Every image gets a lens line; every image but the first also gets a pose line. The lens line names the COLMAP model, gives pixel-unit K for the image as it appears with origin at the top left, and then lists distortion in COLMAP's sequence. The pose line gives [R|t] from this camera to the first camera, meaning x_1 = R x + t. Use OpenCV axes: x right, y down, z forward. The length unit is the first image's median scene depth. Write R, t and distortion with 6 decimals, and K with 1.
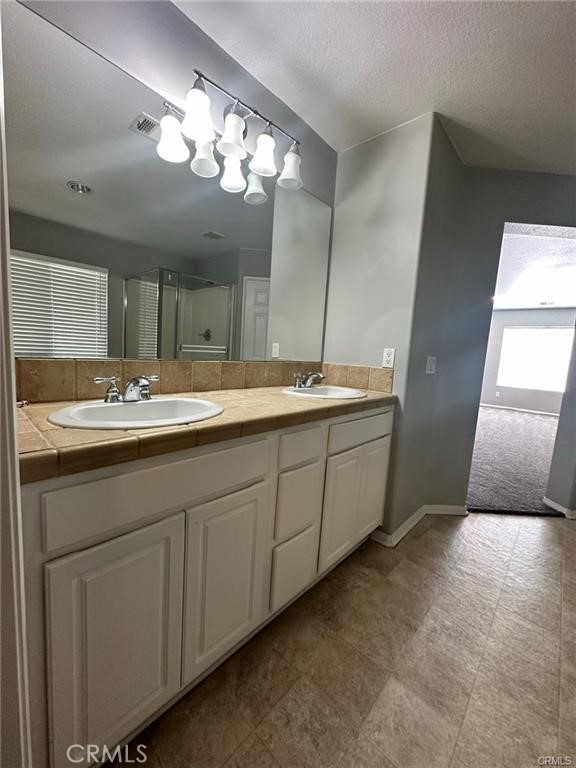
lens RADIAL K [[309.2, 0, 288.0], [0, 309.2, 384.0], [0, 0, 1]] dist [-0.001196, 0.000732]
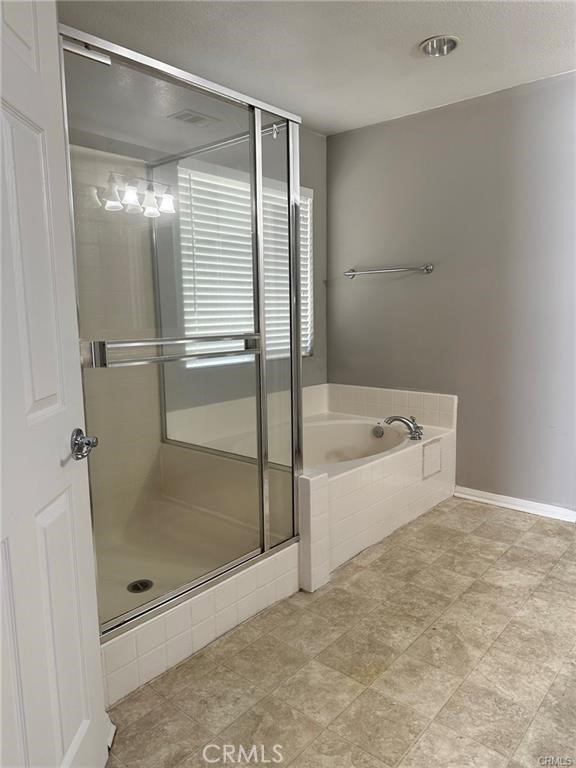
lens RADIAL K [[540.2, 0, 288.0], [0, 540.2, 384.0], [0, 0, 1]] dist [0.067275, -0.085901]
pose [[-0.998334, -0.043505, -0.037893, 1.564043], [-0.051560, 0.967479, 0.247641, -0.236075], [0.025887, 0.249182, -0.968111, 2.366126]]
